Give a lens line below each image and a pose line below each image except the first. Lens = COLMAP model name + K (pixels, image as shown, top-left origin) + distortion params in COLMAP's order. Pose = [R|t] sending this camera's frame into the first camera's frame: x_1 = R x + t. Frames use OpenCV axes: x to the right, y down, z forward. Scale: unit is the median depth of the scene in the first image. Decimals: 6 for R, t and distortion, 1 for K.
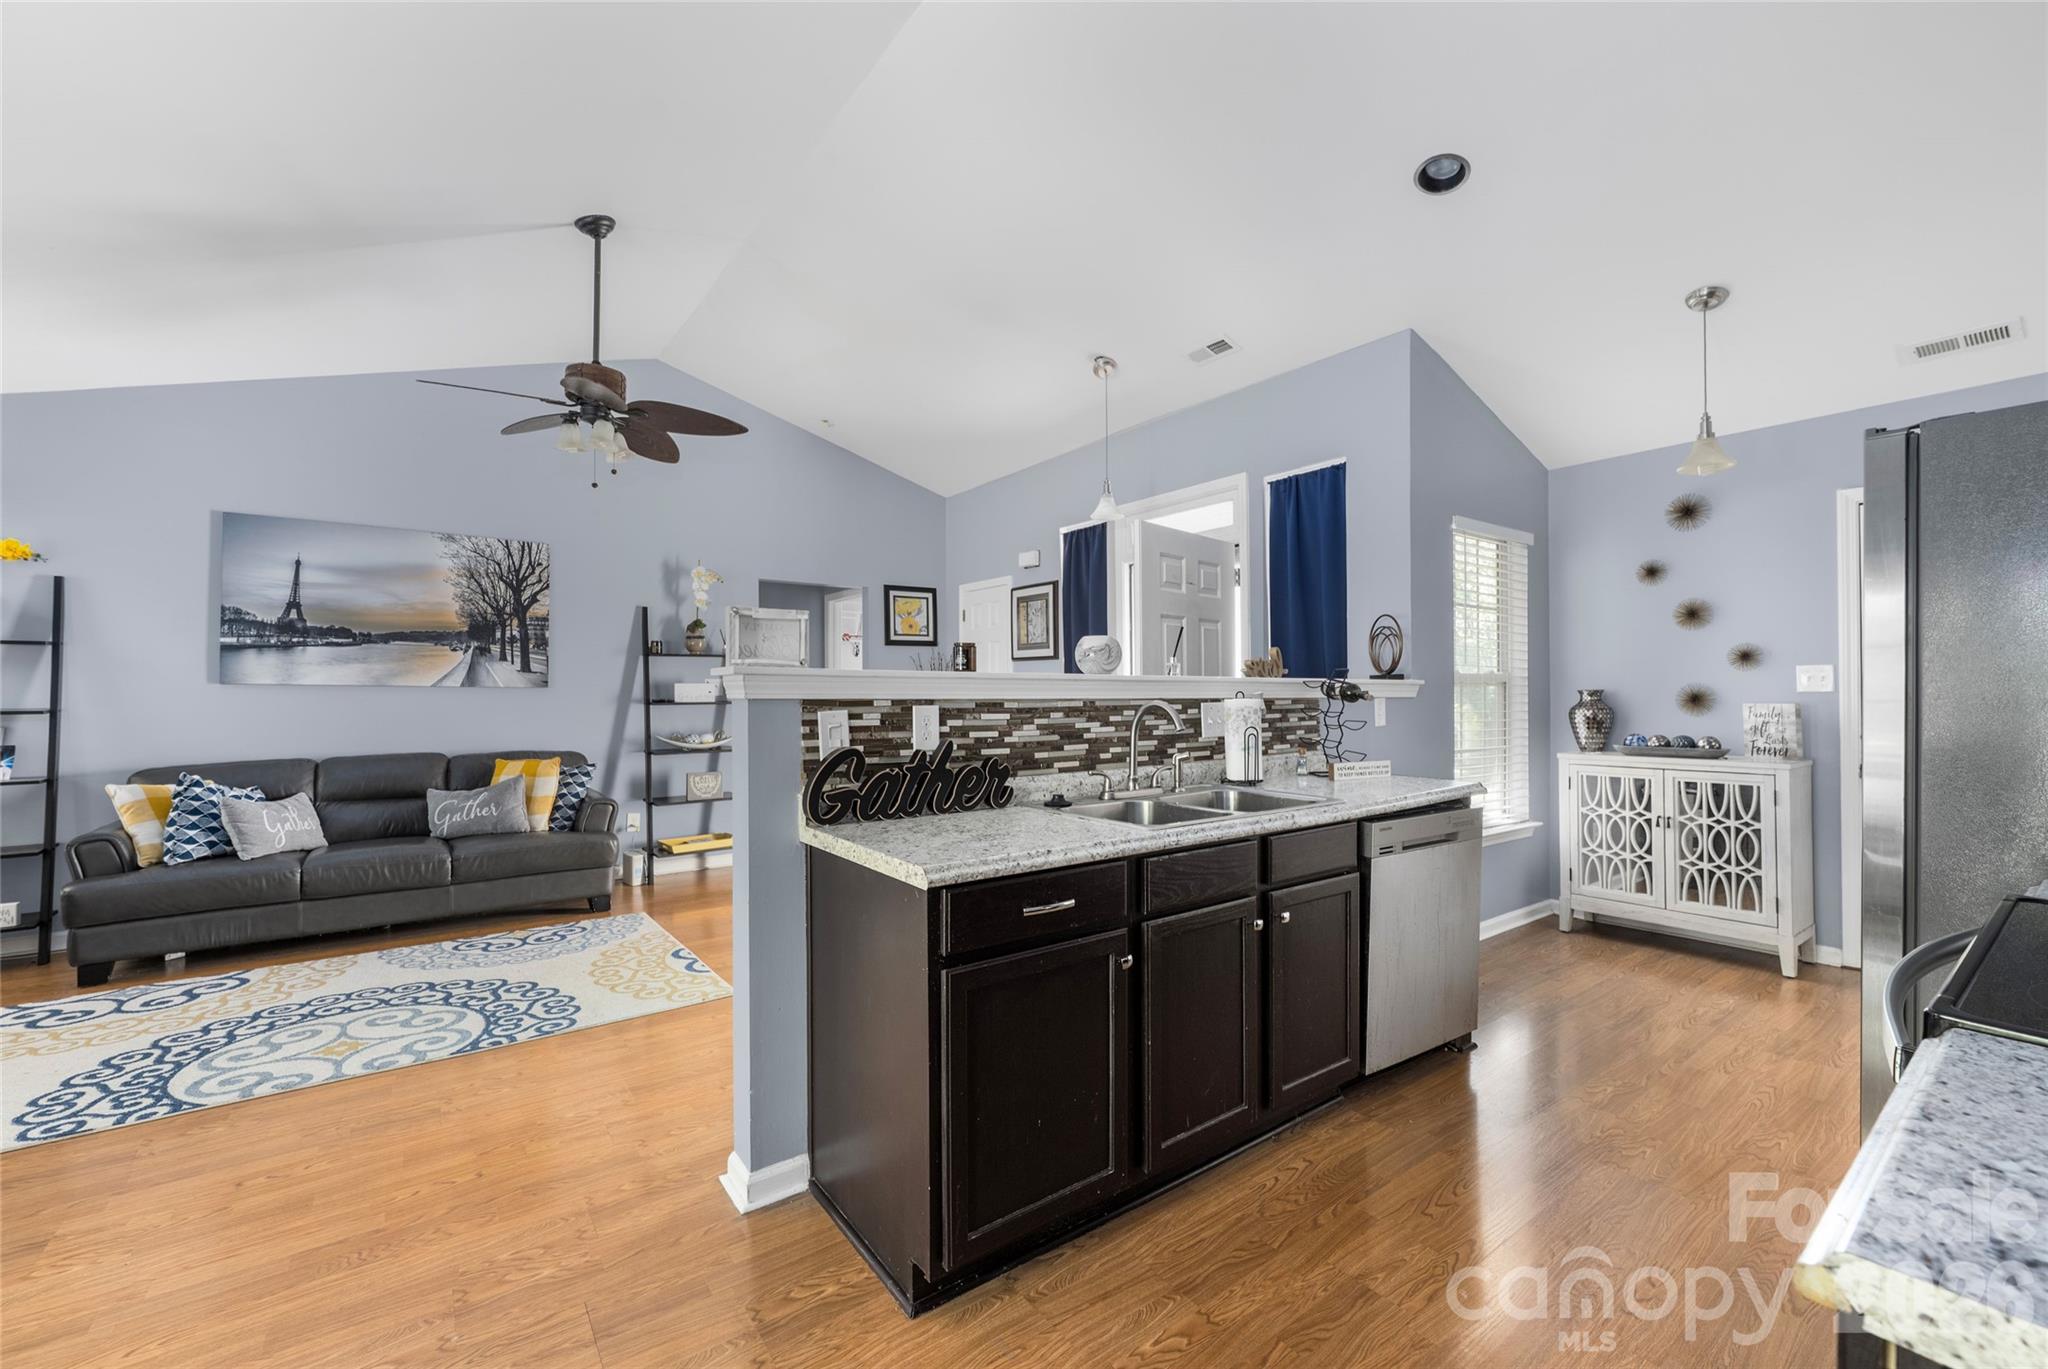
lens RADIAL K [[826.8, 0, 1028.1], [0, 826.8, 695.9], [0, 0, 1]] dist [-0.008370, 0.001595]
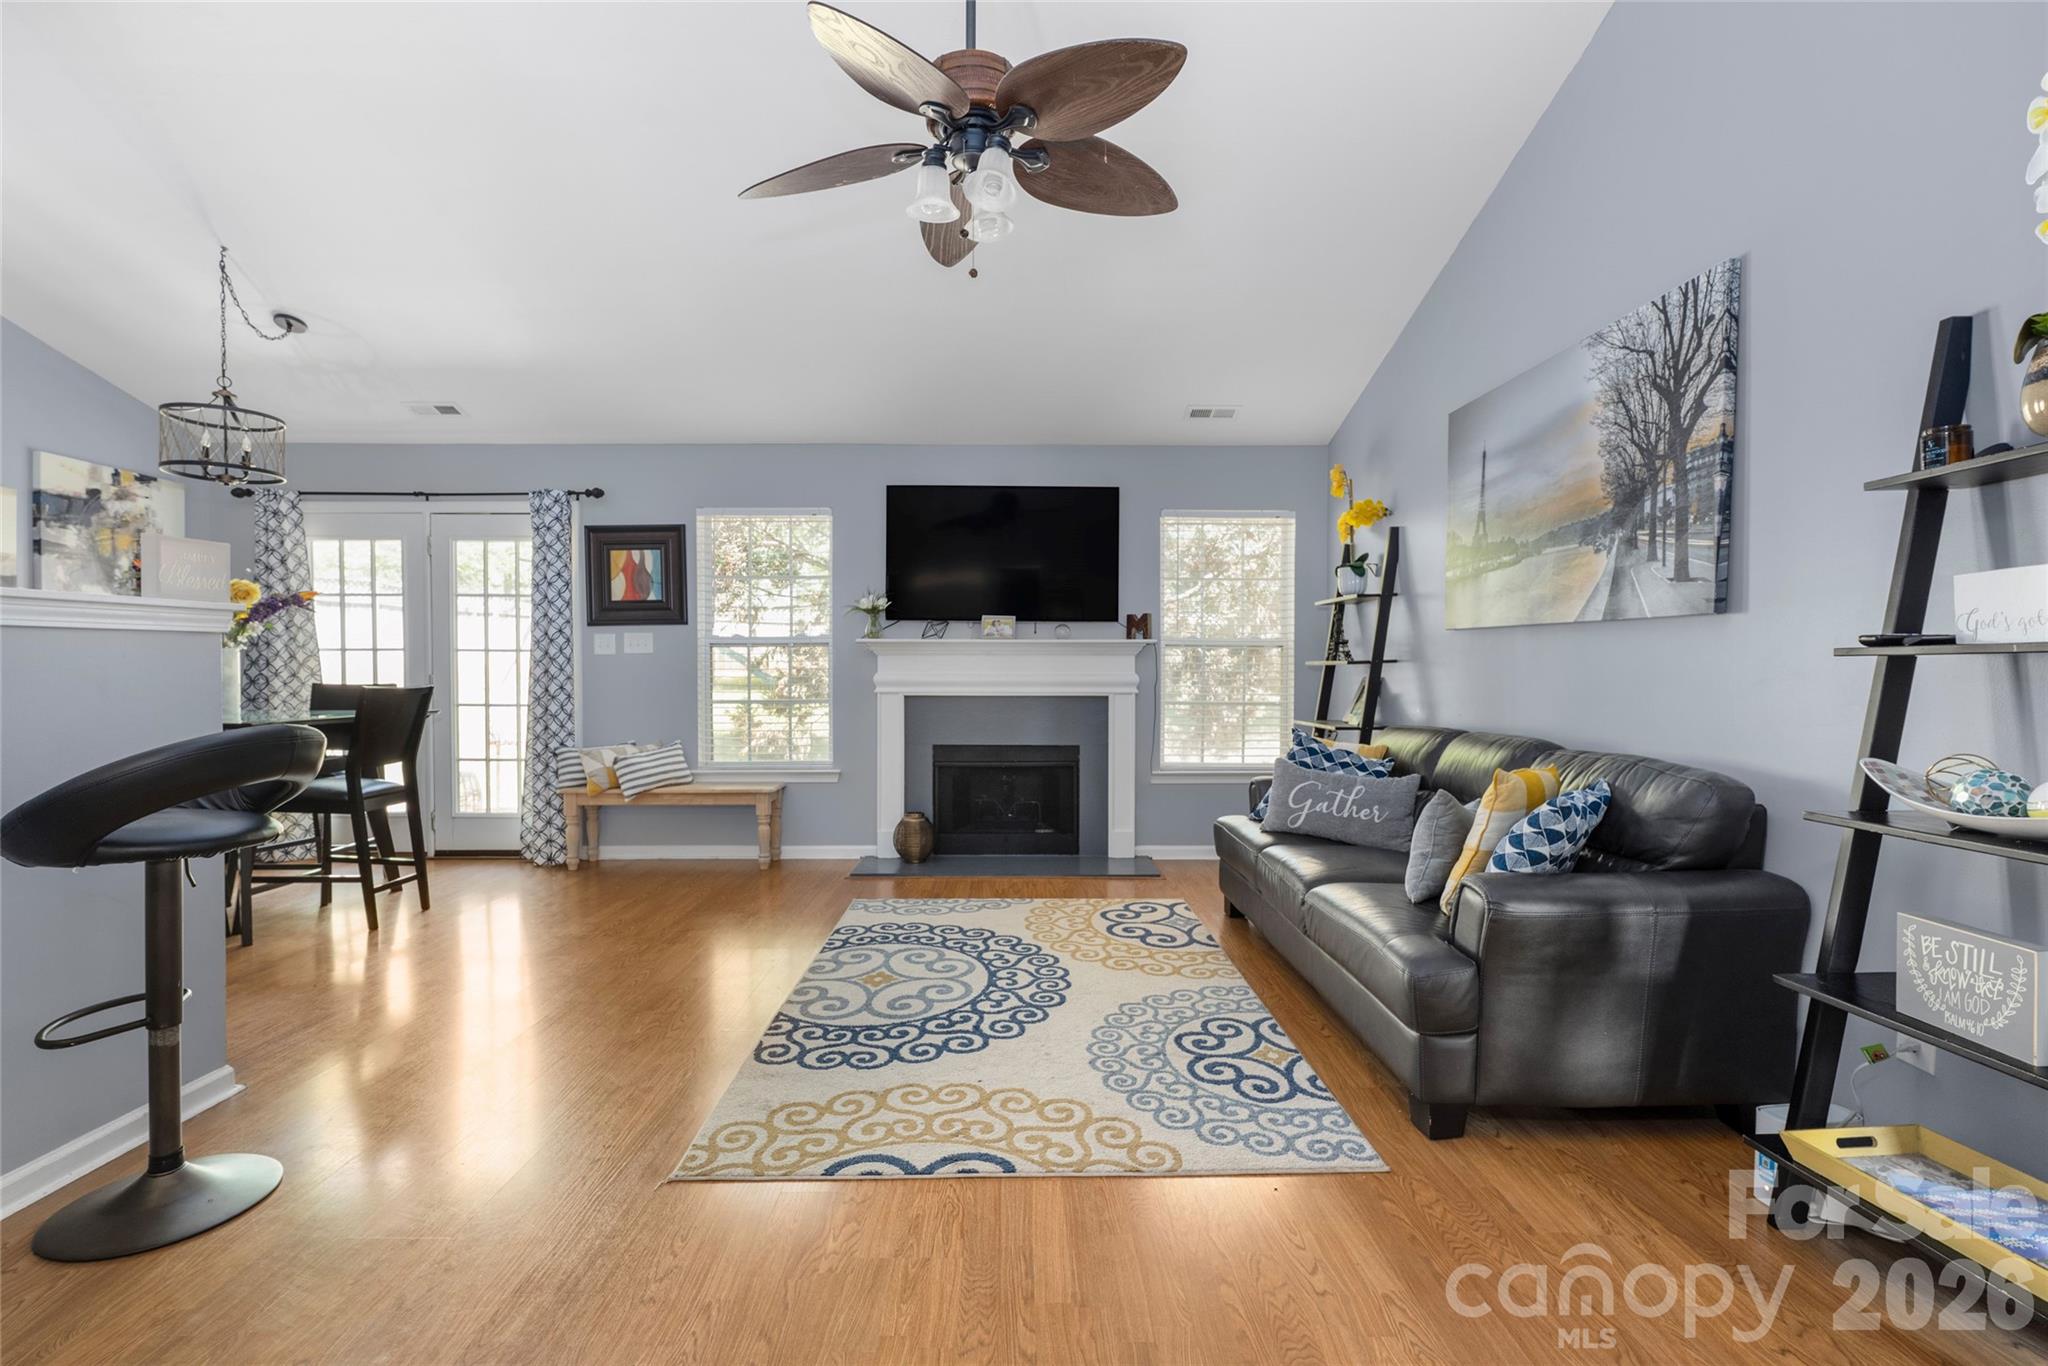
lens RADIAL K [[908.4, 0, 995.0], [0, 908.4, 687.2], [0, 0, 1]] dist [-0.000823, 0.000232]
pose [[-0.591772, 0.022266, -0.805798, -0.005481], [-0.002447, 0.999564, 0.029417, 0.022512], [0.806101, 0.019379, -0.591460, 1.574624]]
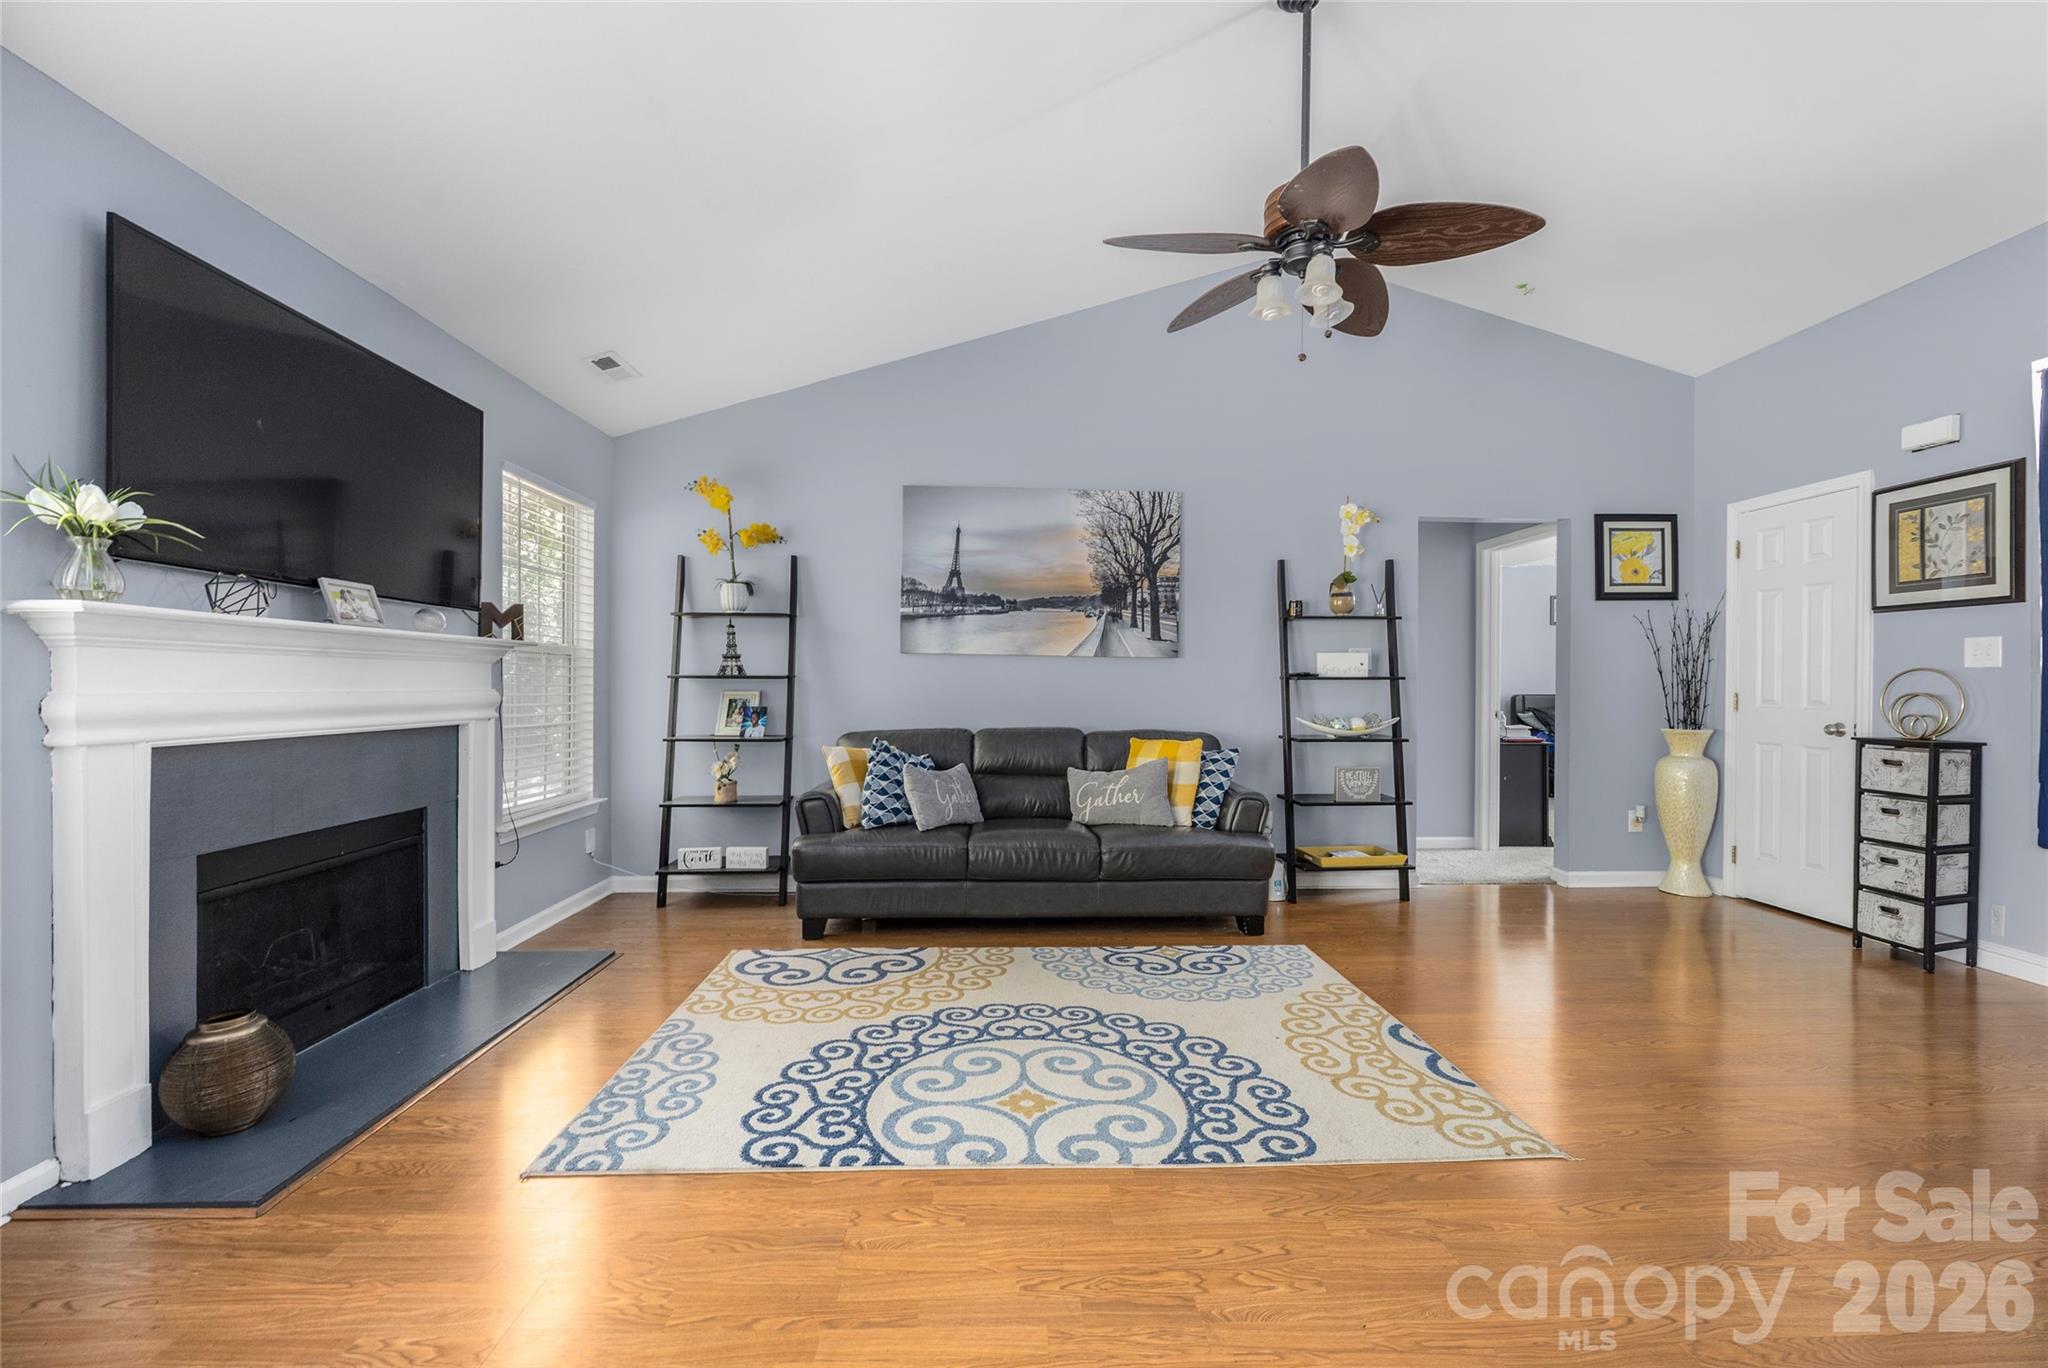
lens RADIAL K [[826.8, 0, 1038.9], [0, 826.8, 685.6], [0, 0, 1]] dist [-0.008370, 0.001595]
pose [[0.830412, 0.009722, -0.557065, -0.351843], [-0.011638, 0.999932, 0.000102, 0.033191], [0.557028, 0.006398, 0.830469, 0.318064]]
